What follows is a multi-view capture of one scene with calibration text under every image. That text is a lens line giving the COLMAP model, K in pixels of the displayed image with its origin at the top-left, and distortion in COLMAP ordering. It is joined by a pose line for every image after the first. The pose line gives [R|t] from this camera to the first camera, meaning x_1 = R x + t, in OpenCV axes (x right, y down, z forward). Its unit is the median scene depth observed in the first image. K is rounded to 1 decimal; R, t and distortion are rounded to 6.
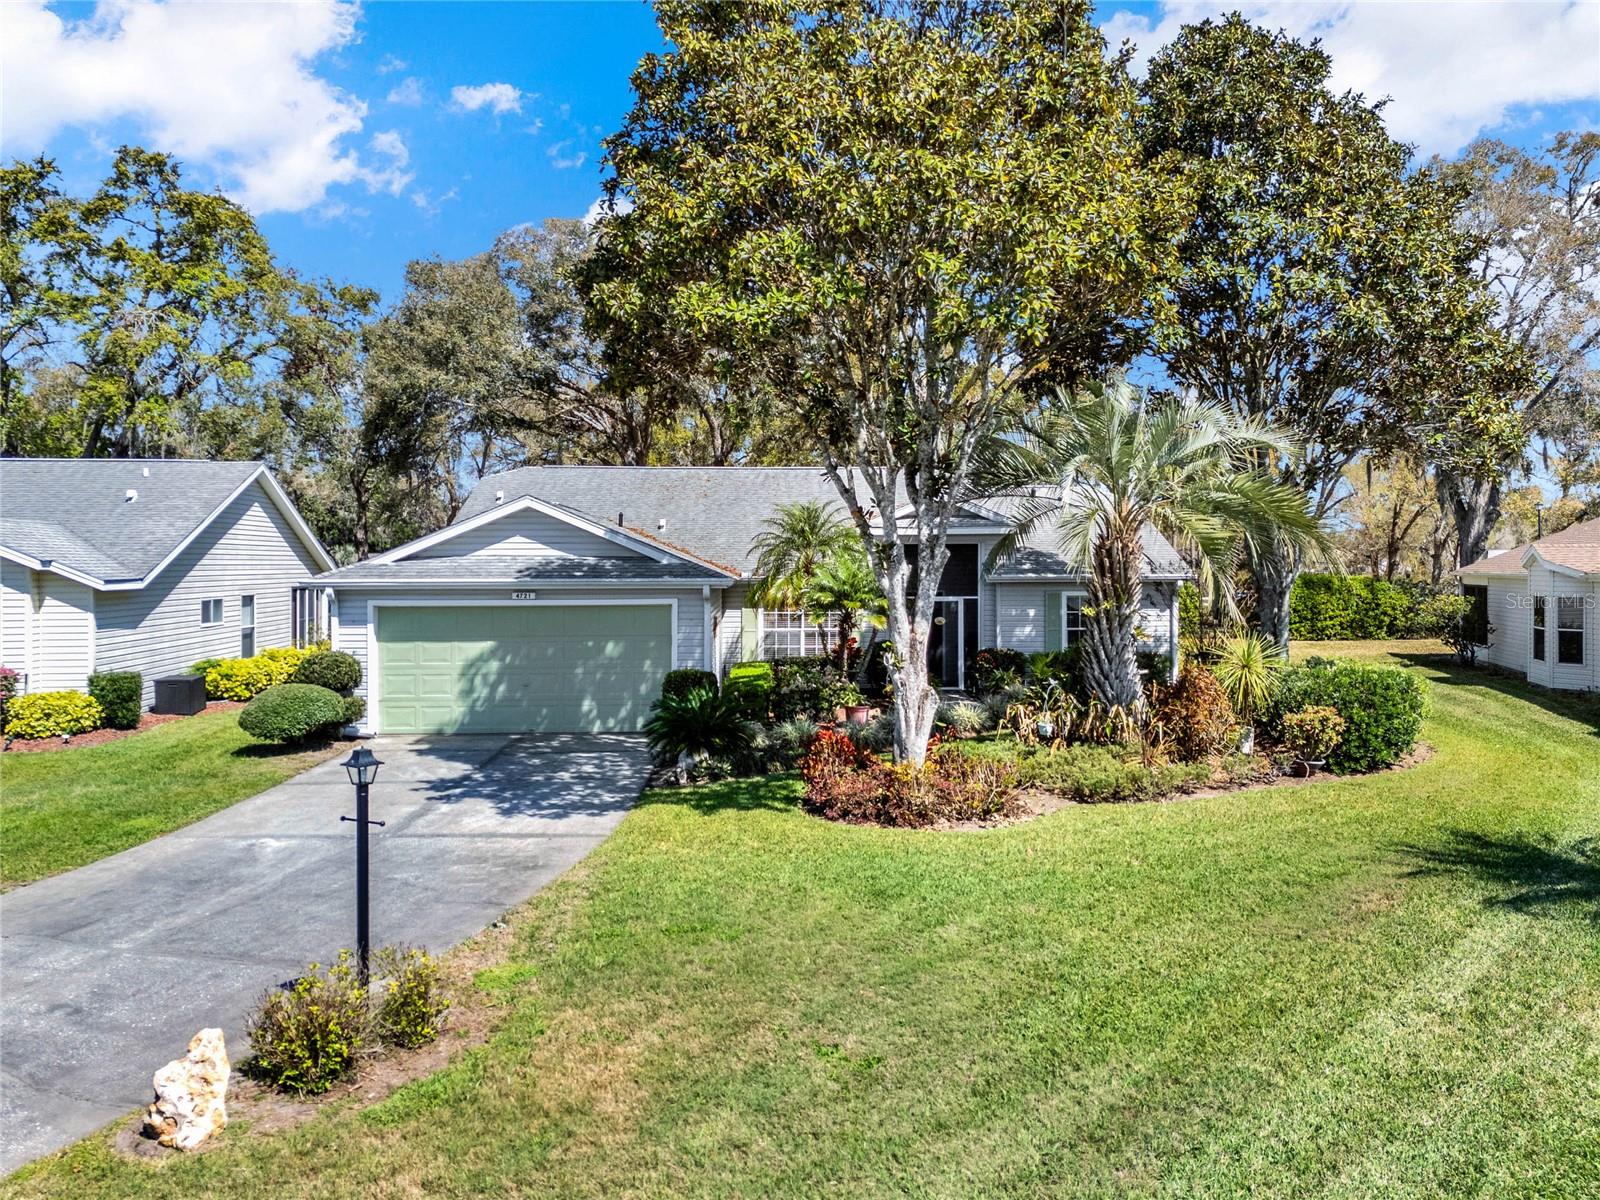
lens RADIAL K [[1259.6, 0, 801.1], [0, 1259.6, 578.9], [0, 0, 1]] dist [0.069237, -0.070773]
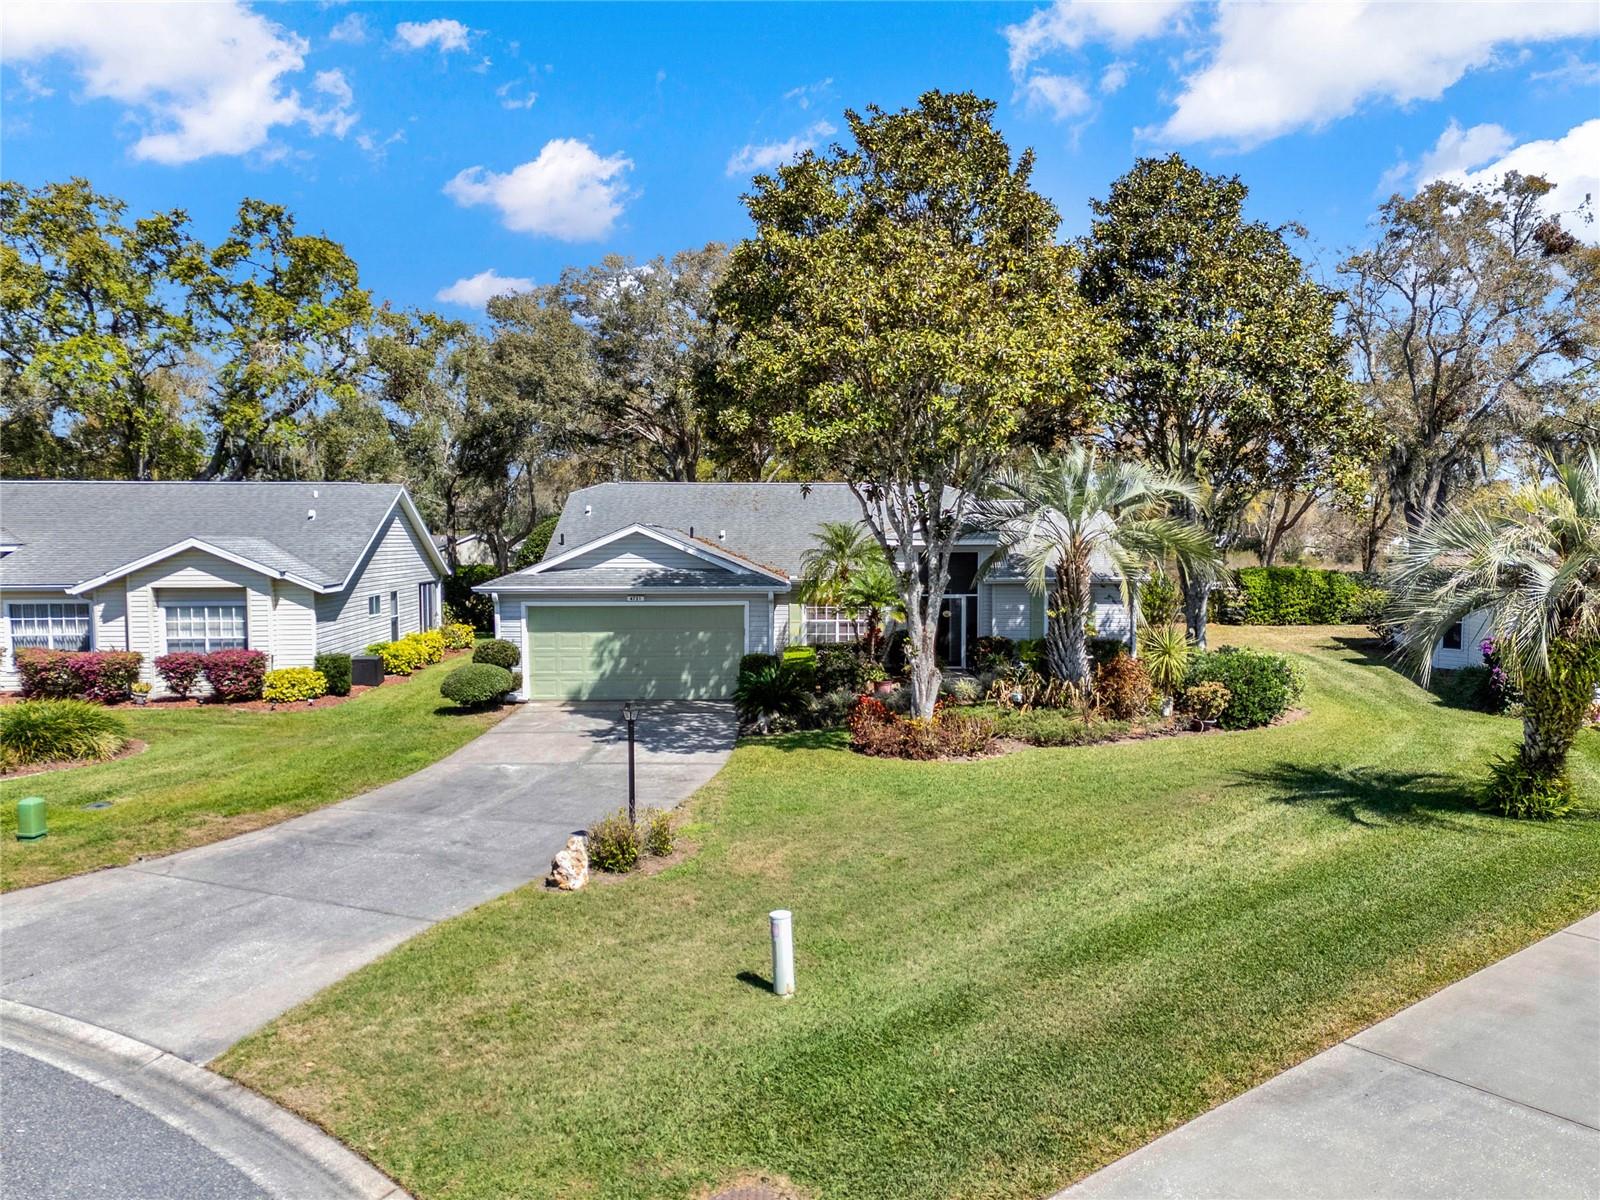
lens RADIAL K [[1265.2, 0, 761.6], [0, 1265.2, 598.9], [0, 0, 1]] dist [0.101926, -0.129125]
pose [[0.999137, 0.000237, -0.041537, -0.034360], [0.001256, 0.999354, 0.035921, -0.042024], [0.041518, -0.035942, 0.998491, -0.418872]]
